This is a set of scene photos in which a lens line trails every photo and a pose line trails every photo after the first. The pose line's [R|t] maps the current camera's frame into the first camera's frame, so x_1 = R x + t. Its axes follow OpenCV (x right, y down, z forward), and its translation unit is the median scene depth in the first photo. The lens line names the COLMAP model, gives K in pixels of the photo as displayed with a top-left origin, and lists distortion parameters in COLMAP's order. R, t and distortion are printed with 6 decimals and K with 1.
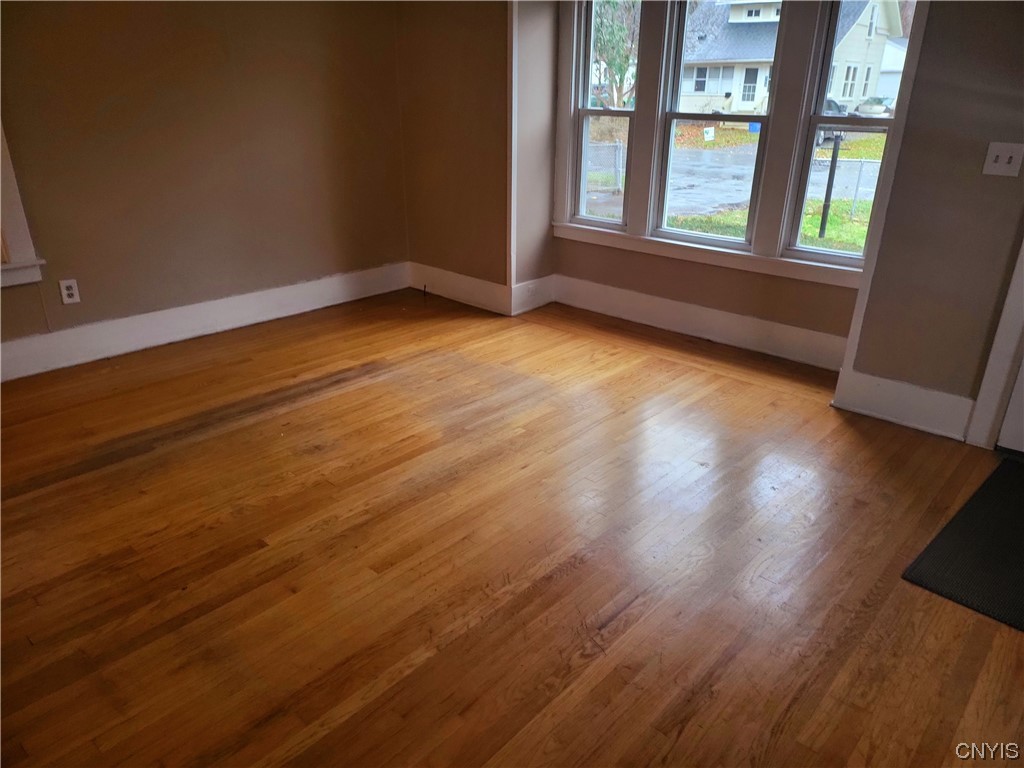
lens RADIAL K [[720.8, 0, 529.4], [0, 720.8, 403.0], [0, 0, 1]] dist [0.066639, -0.070153]
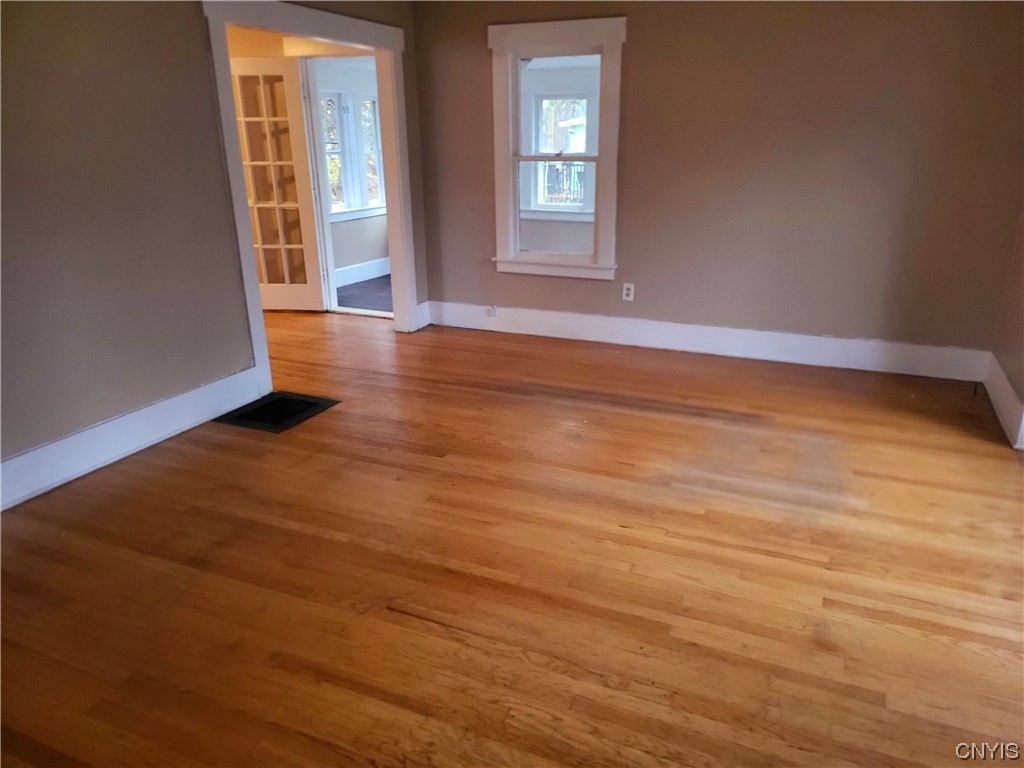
lens RADIAL K [[714.3, 0, 519.1], [0, 714.3, 388.5], [0, 0, 1]] dist [0.035351, -0.003579]
pose [[0.296622, 0.299058, -0.906962, 0.600637], [-0.376501, 0.909403, 0.176728, -0.152417], [0.877646, 0.289051, 0.382345, 0.370428]]
